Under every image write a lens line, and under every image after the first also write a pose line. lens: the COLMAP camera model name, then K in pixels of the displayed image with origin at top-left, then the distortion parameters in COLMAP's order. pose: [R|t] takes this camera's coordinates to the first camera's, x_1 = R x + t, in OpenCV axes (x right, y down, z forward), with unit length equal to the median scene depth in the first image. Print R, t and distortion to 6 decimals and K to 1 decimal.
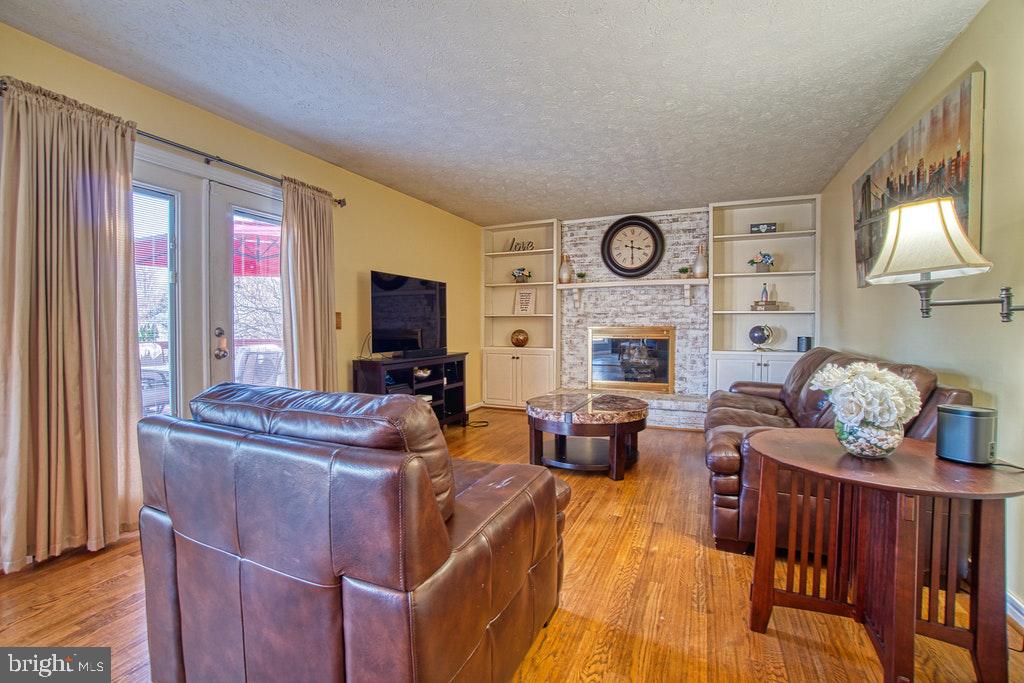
lens RADIAL K [[453.0, 0, 512.0], [0, 453.0, 341.5], [0, 0, 1]] dist [-0.064781, 0.025986]
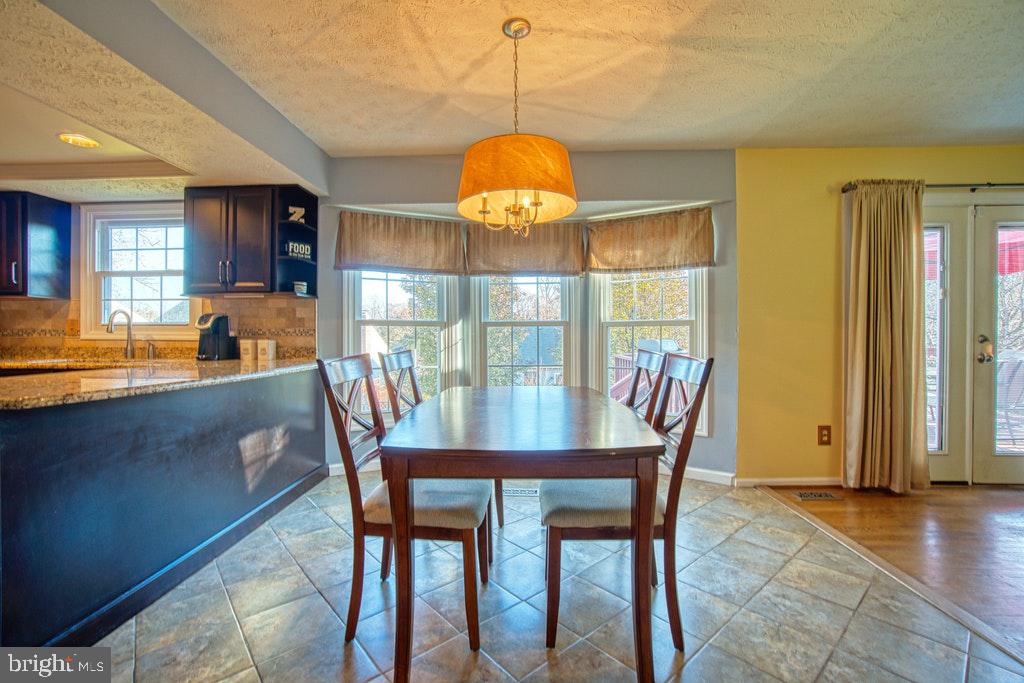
lens RADIAL K [[453.0, 0, 512.0], [0, 453.0, 341.5], [0, 0, 1]] dist [-0.064781, 0.025986]
pose [[0.347009, 0.005675, -0.937845, -0.025284], [-0.030182, 0.999531, -0.005119, 0.014000], [0.937376, 0.030082, 0.347018, -0.263893]]
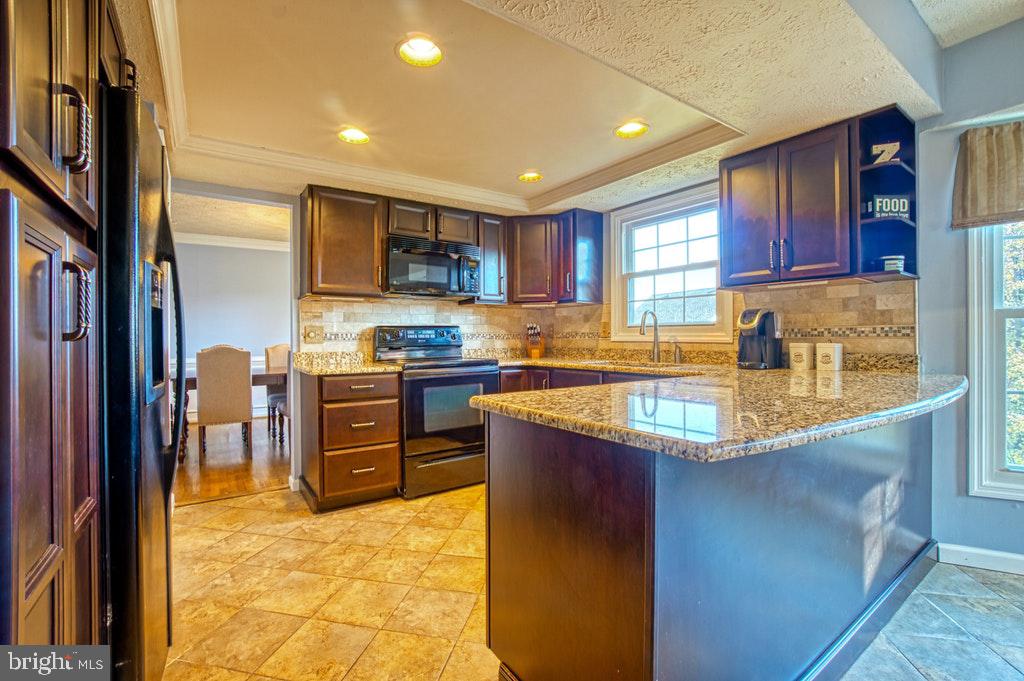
lens RADIAL K [[453.0, 0, 512.0], [0, 453.0, 340.5], [0, 0, 1]] dist [-0.064781, 0.025986]
pose [[-0.515787, 0.004605, -0.856704, -0.192198], [-0.023481, 0.999534, 0.019509, 0.015509], [0.856395, 0.030179, -0.515438, -0.423233]]
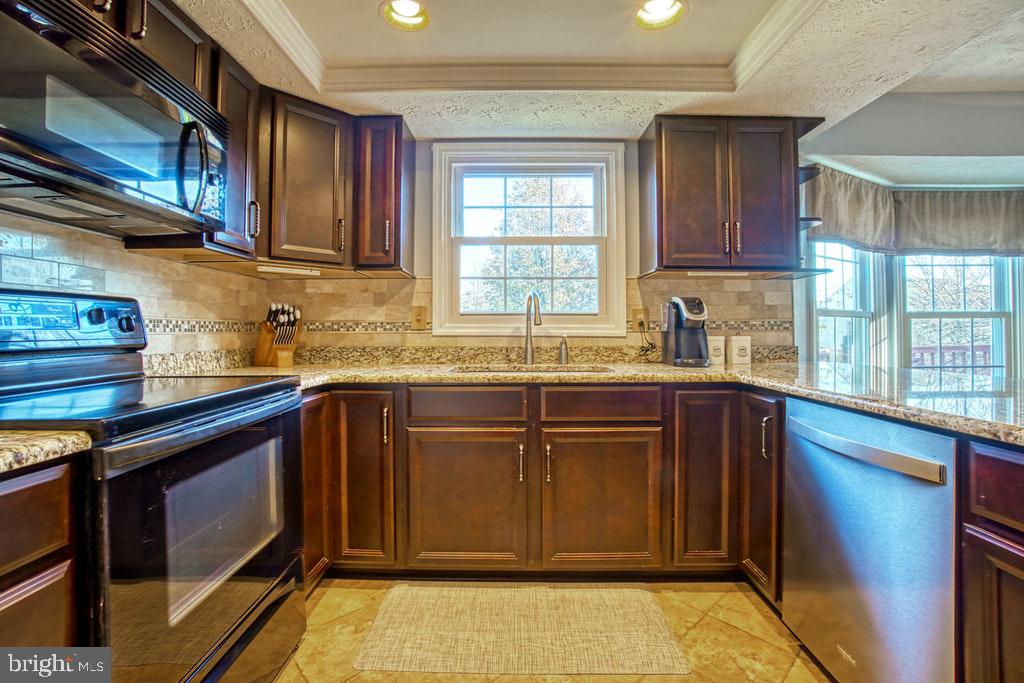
lens RADIAL K [[448.1, 0, 508.0], [0, 448.1, 330.3], [0, 0, 1]] dist [-0.037415, 0.000920]
pose [[0.387034, -0.004388, -0.922055, -0.431825], [-0.027122, 0.999502, -0.016140, 0.027489], [0.921666, 0.031255, 0.386722, -0.780688]]
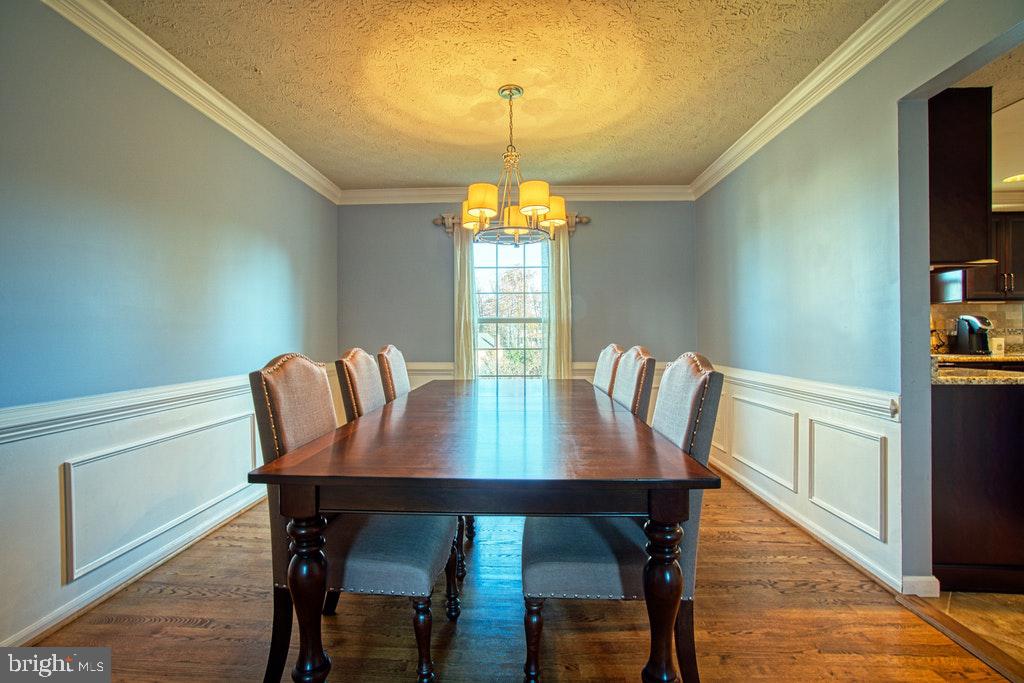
lens RADIAL K [[453.0, 0, 512.0], [0, 453.0, 341.5], [0, 0, 1]] dist [-0.064781, 0.025986]
pose [[0.381828, 0.004080, -0.924224, -0.376164], [-0.023069, 0.999721, -0.005118, 0.049947], [0.923946, 0.023275, 0.381815, -1.479975]]
